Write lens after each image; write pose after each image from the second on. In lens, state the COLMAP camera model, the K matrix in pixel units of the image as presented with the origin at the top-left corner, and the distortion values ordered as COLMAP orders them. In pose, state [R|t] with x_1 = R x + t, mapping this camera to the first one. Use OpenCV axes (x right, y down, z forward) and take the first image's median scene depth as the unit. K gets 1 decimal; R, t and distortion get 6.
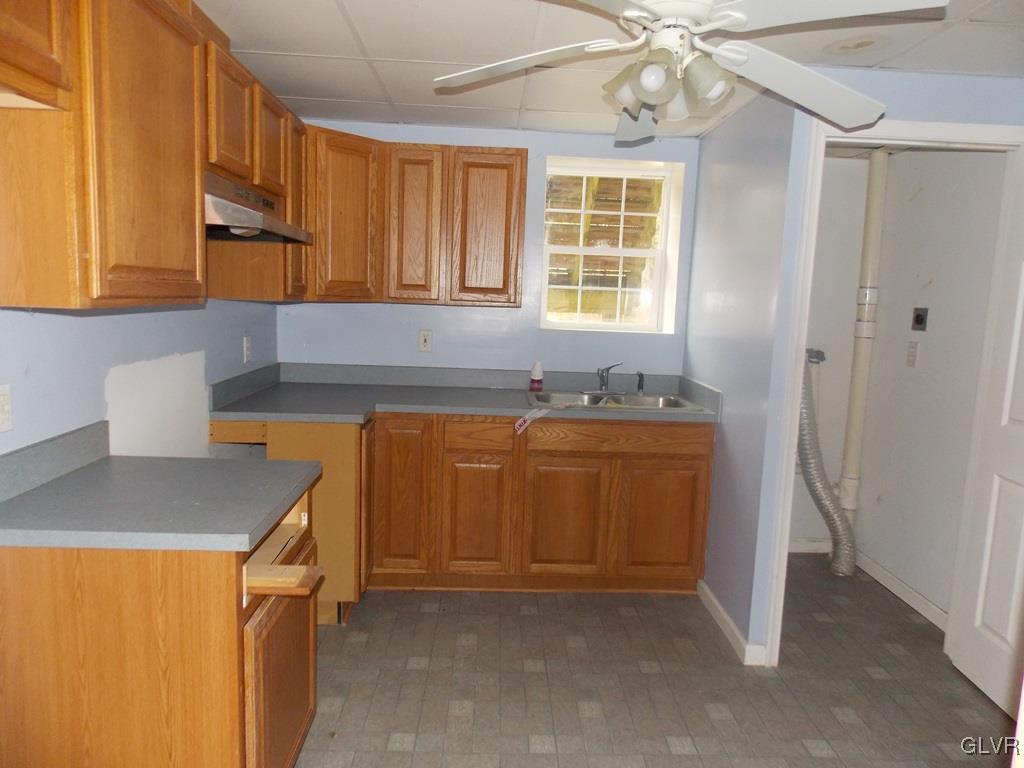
lens RADIAL K [[678.4, 0, 530.3], [0, 678.4, 382.7], [0, 0, 1]] dist [0.000535, -0.000656]
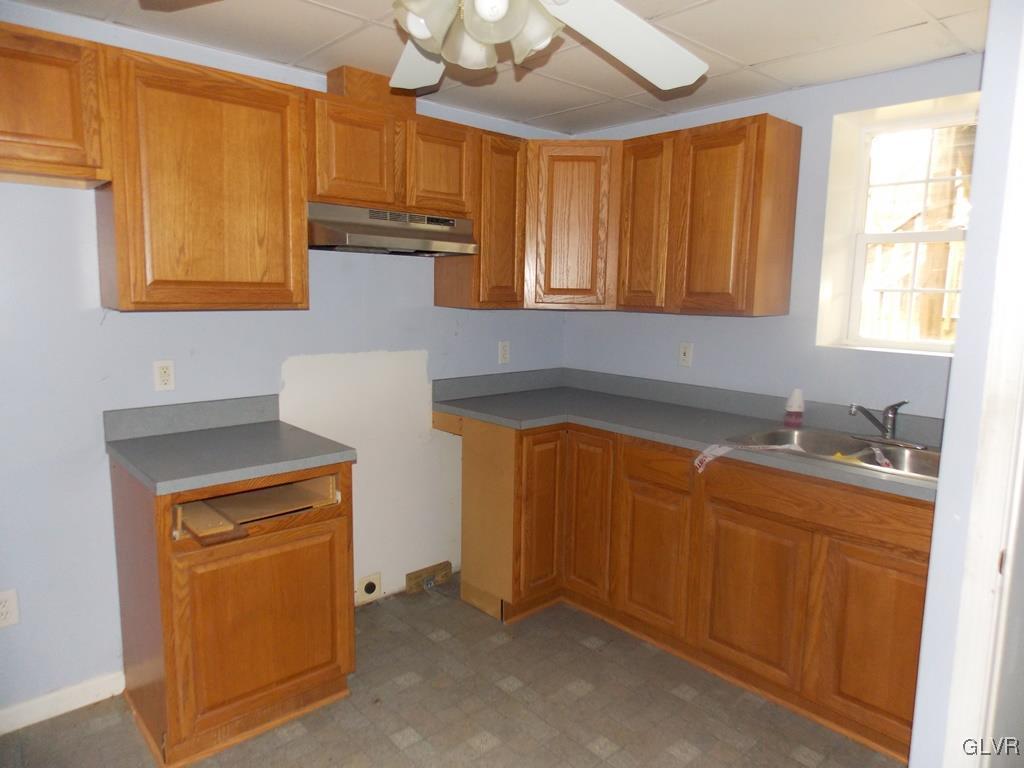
lens RADIAL K [[676.6, 0, 512.0], [0, 676.6, 384.0], [0, 0, 1]] dist [-0.051923, 0.000040]
pose [[0.618952, 0.079397, -0.781405, 0.489802], [-0.096620, 0.995018, 0.024569, -0.028098], [0.779463, 0.060292, 0.623540, 0.352992]]
